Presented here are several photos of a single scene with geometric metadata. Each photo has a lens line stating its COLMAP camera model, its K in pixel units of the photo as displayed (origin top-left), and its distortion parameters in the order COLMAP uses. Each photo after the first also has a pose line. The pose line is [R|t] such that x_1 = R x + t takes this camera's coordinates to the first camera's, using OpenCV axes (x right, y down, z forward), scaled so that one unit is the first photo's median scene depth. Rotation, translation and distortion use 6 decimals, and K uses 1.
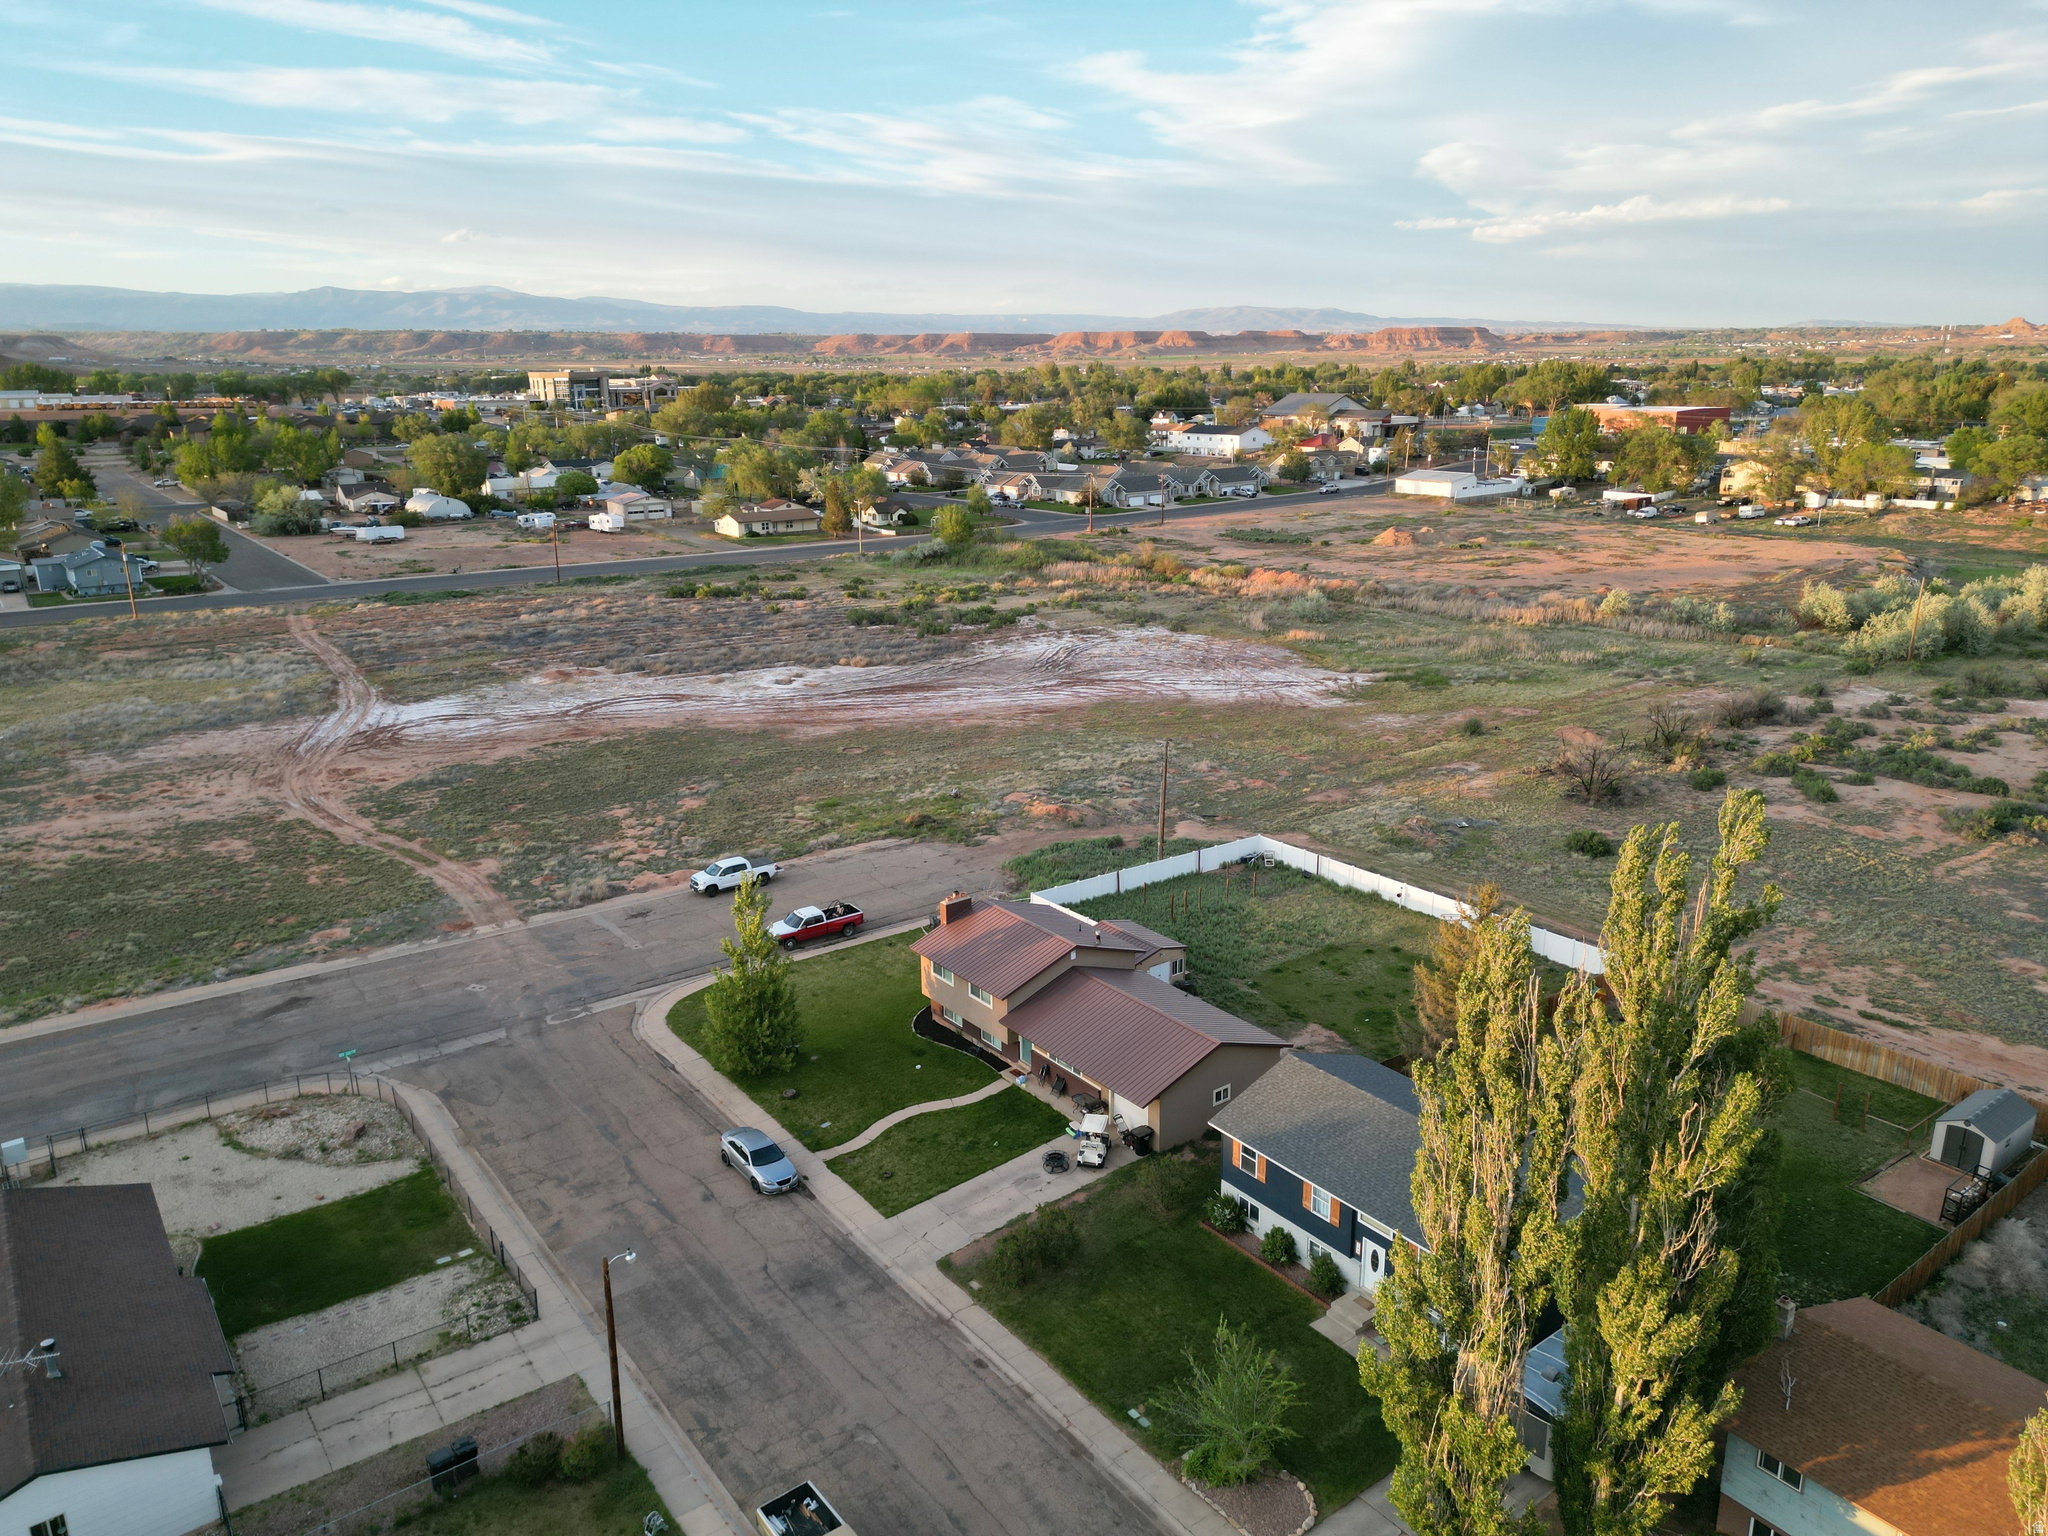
lens RADIAL K [[1432.4, 0, 1024.0], [0, 1432.4, 768.0], [0, 0, 1]] dist [0.078082, -0.077670]
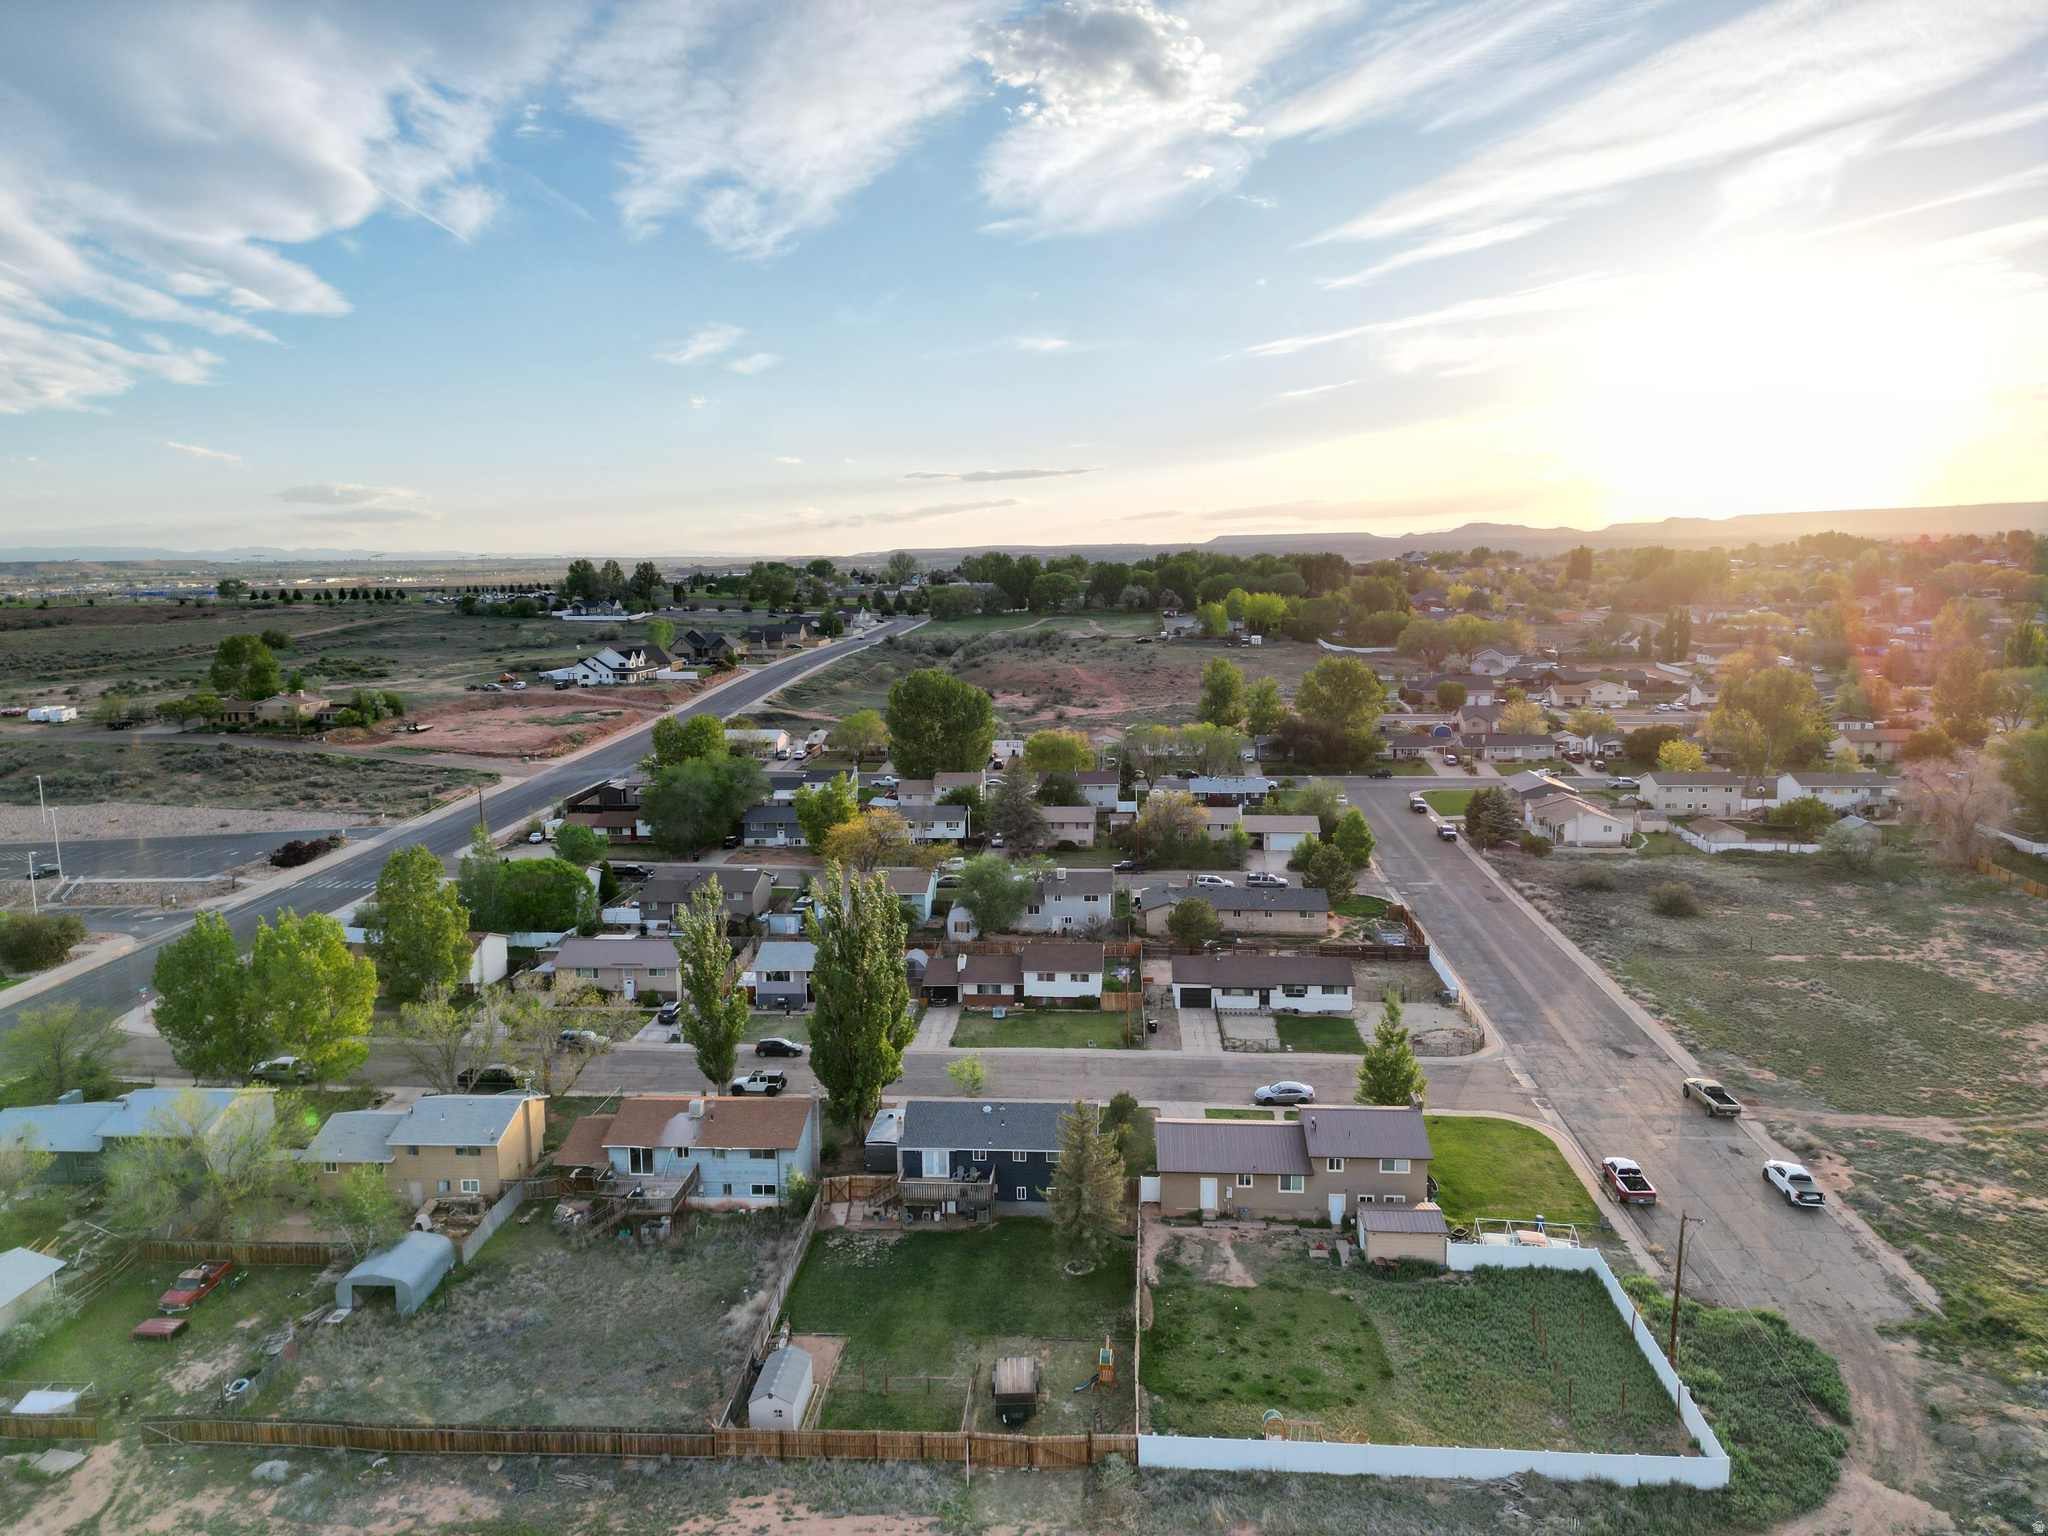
lens RADIAL K [[1432.4, 0, 1024.0], [0, 1432.4, 768.0], [0, 0, 1]] dist [0.078082, -0.077670]
pose [[-0.661029, 0.126949, -0.739543, 0.862186], [-0.186885, 0.926673, 0.326115, -0.421215], [0.726715, 0.353781, -0.588833, 1.068809]]
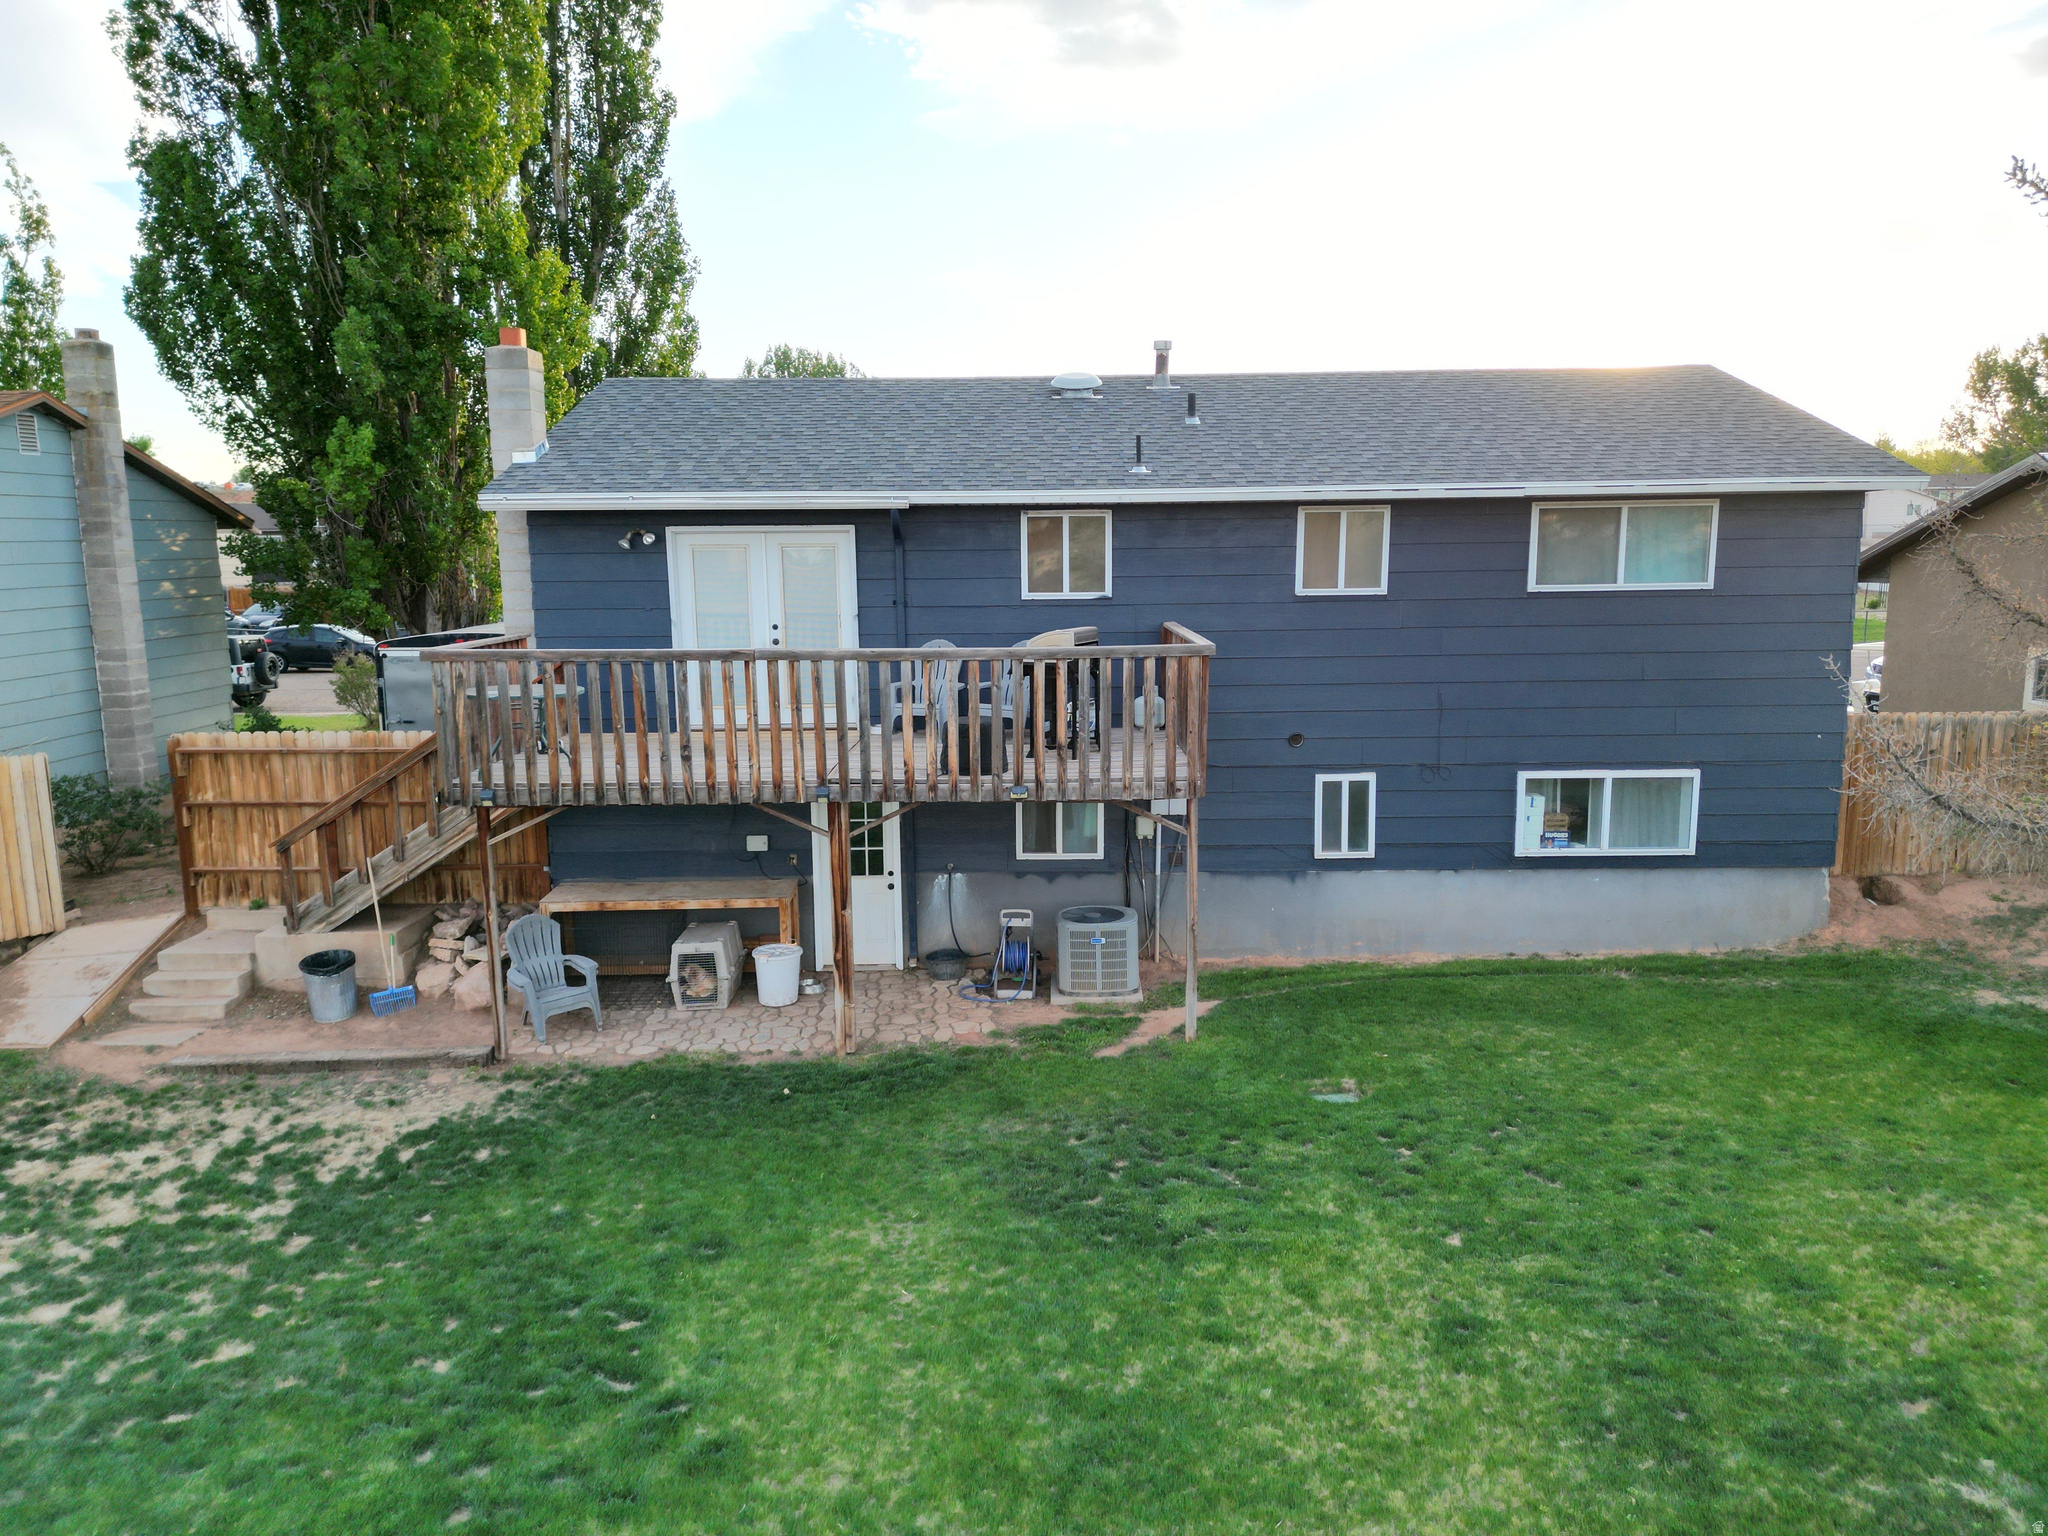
lens RADIAL K [[1432.4, 0, 1024.0], [0, 1432.4, 768.0], [0, 0, 1]] dist [0.078082, -0.077670]
pose [[-0.600628, 0.148926, -0.785536, 0.307003], [-0.201350, 0.922659, 0.328876, 0.122806], [0.773760, 0.355699, -0.524188, 0.640748]]
